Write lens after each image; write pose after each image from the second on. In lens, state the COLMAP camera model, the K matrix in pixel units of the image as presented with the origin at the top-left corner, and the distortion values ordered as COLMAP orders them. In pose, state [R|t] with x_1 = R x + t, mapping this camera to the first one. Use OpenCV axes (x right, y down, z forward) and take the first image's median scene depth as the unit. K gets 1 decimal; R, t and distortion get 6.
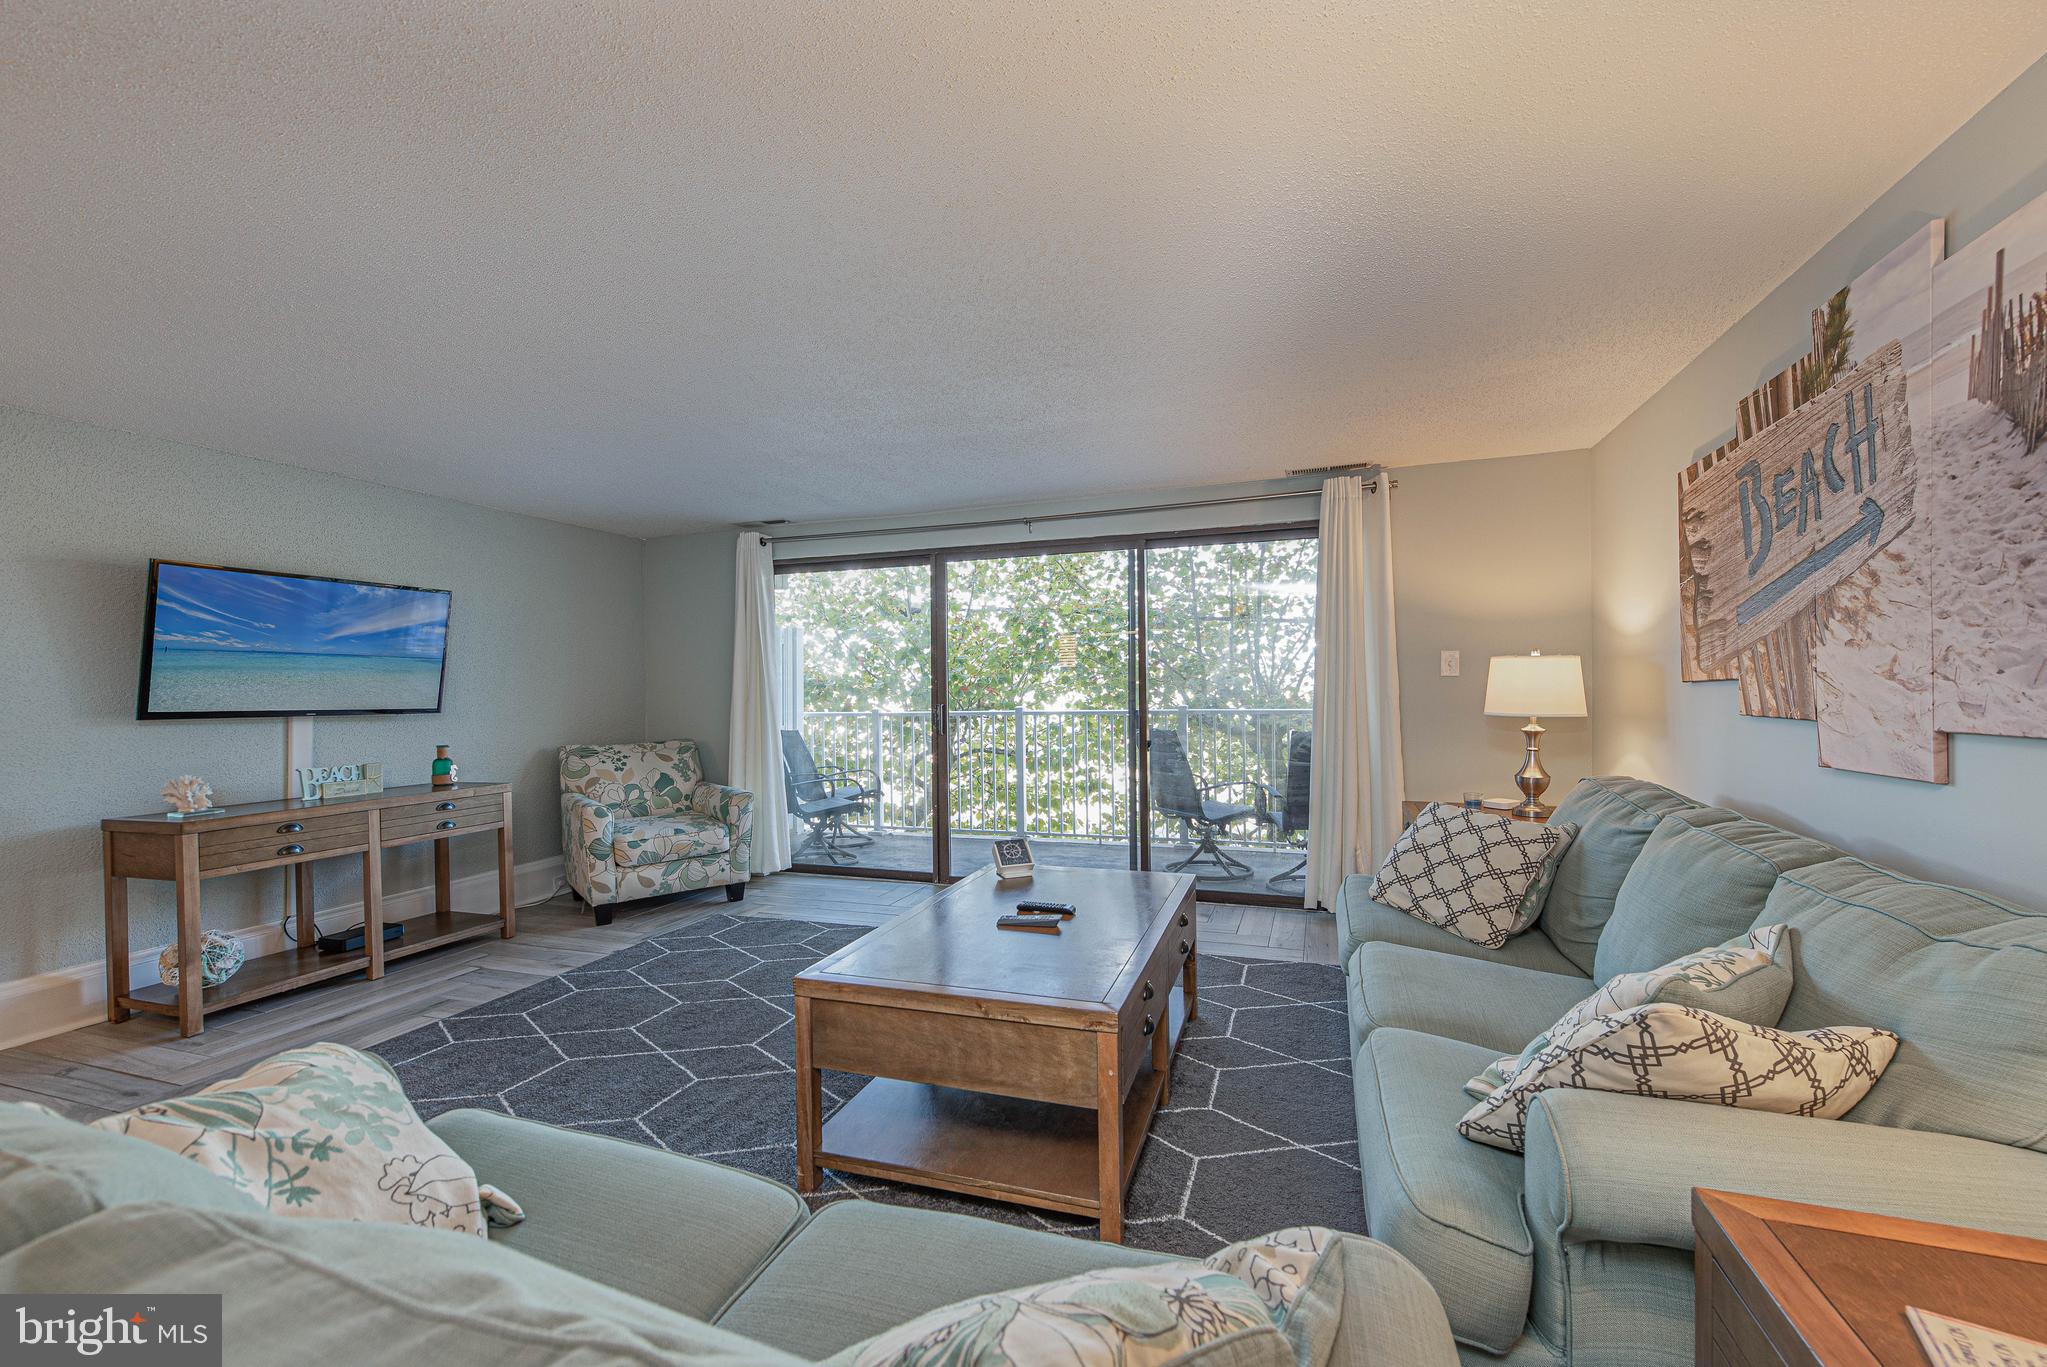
lens RADIAL K [[853.0, 0, 1029.6], [0, 853.0, 682.5], [0, 0, 1]] dist [0.000367, 0.000047]
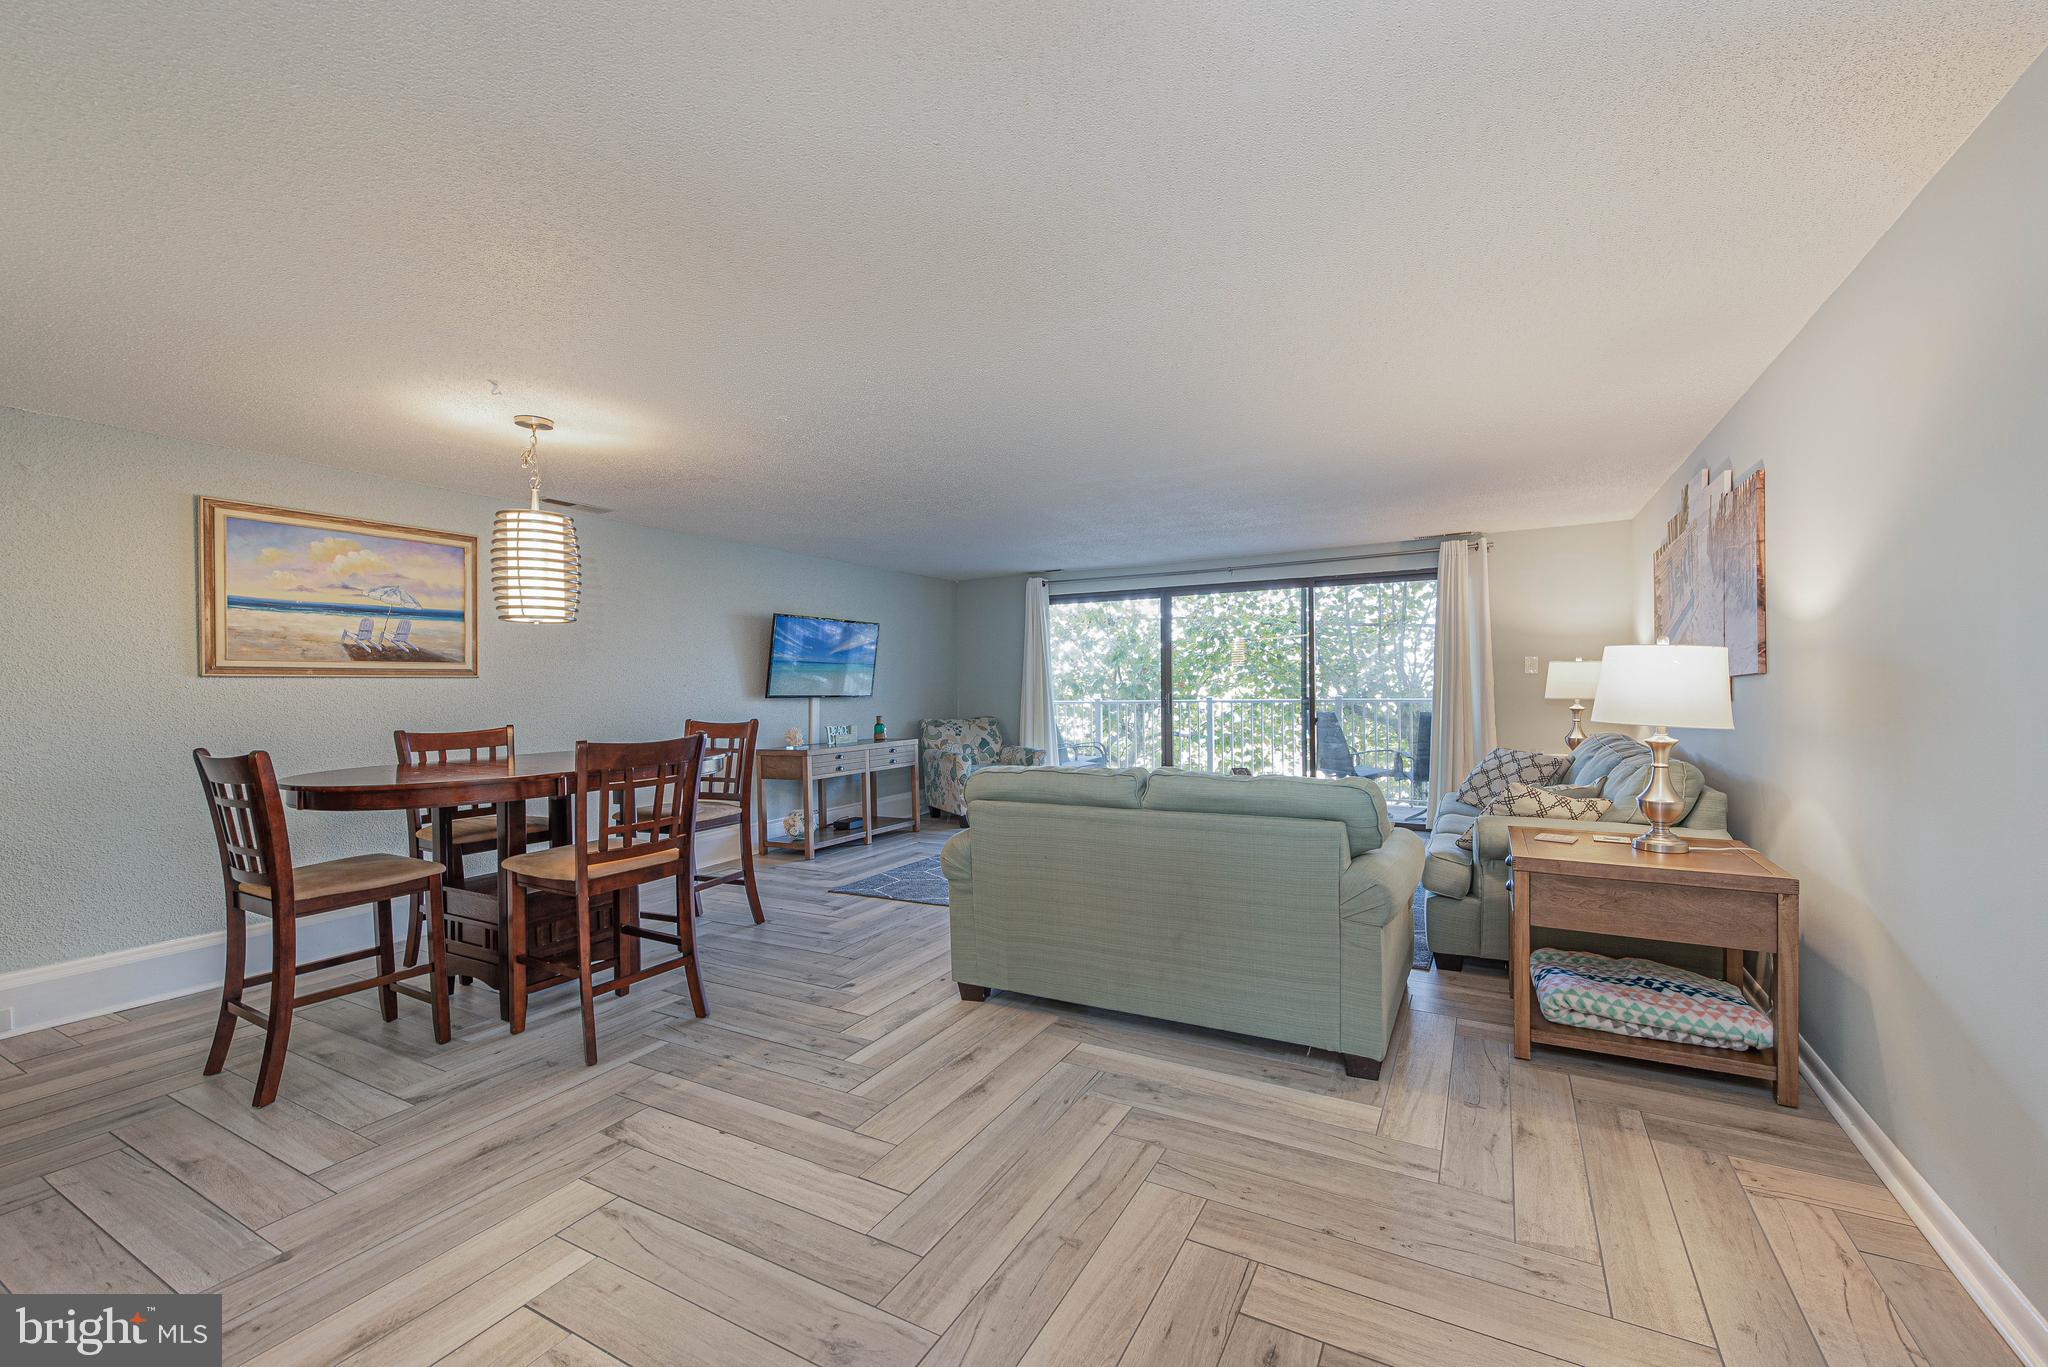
lens RADIAL K [[846.1, 0, 1024.0], [0, 846.1, 683.5], [0, 0, 1]] dist [0.000028, -0.000062]
pose [[0.985430, 0.000301, -0.170082, -0.102420], [0.000627, 0.999985, 0.005406, 0.000658], [0.170081, -0.005434, 0.985415, -0.490952]]
